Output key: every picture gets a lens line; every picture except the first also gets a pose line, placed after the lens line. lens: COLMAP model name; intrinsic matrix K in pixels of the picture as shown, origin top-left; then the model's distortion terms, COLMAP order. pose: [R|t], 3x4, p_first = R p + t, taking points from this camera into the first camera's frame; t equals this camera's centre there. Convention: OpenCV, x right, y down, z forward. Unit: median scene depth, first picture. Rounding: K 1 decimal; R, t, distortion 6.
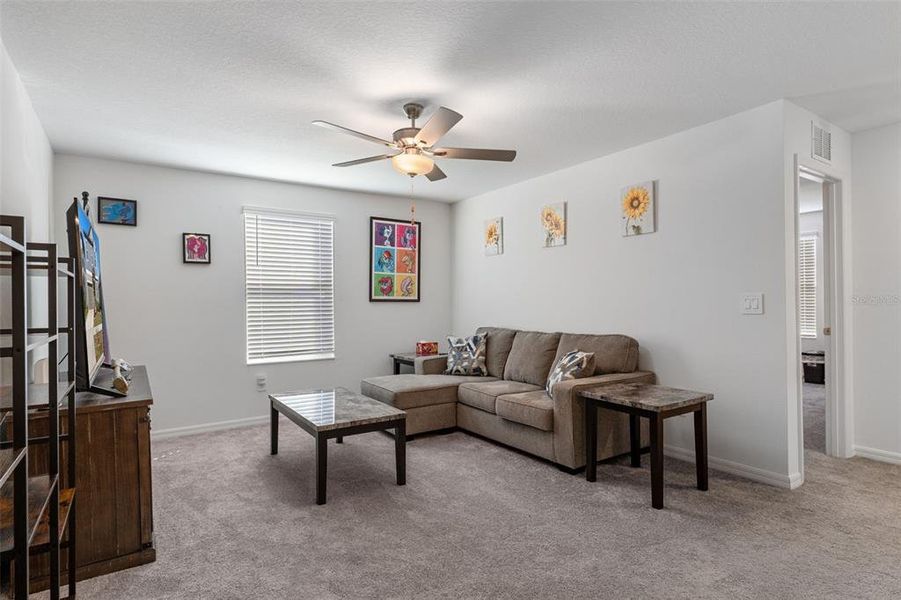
lens RADIAL K [[468.9, 0, 451.6], [0, 468.9, 304.5], [0, 0, 1]] dist [-0.003499, -0.000544]
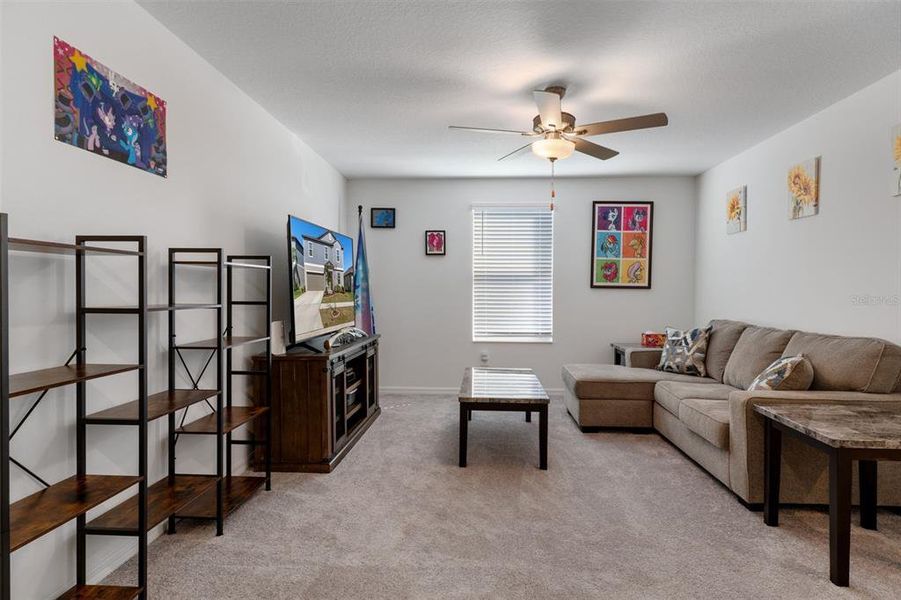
lens RADIAL K [[465.6, 0, 451.0], [0, 465.6, 296.2], [0, 0, 1]] dist [0.001308, -0.000009]
pose [[0.802106, 0.020323, -0.596835, 0.211573], [-0.013619, 0.999783, 0.015740, -0.000286], [0.597026, -0.004496, 0.802209, 0.051625]]
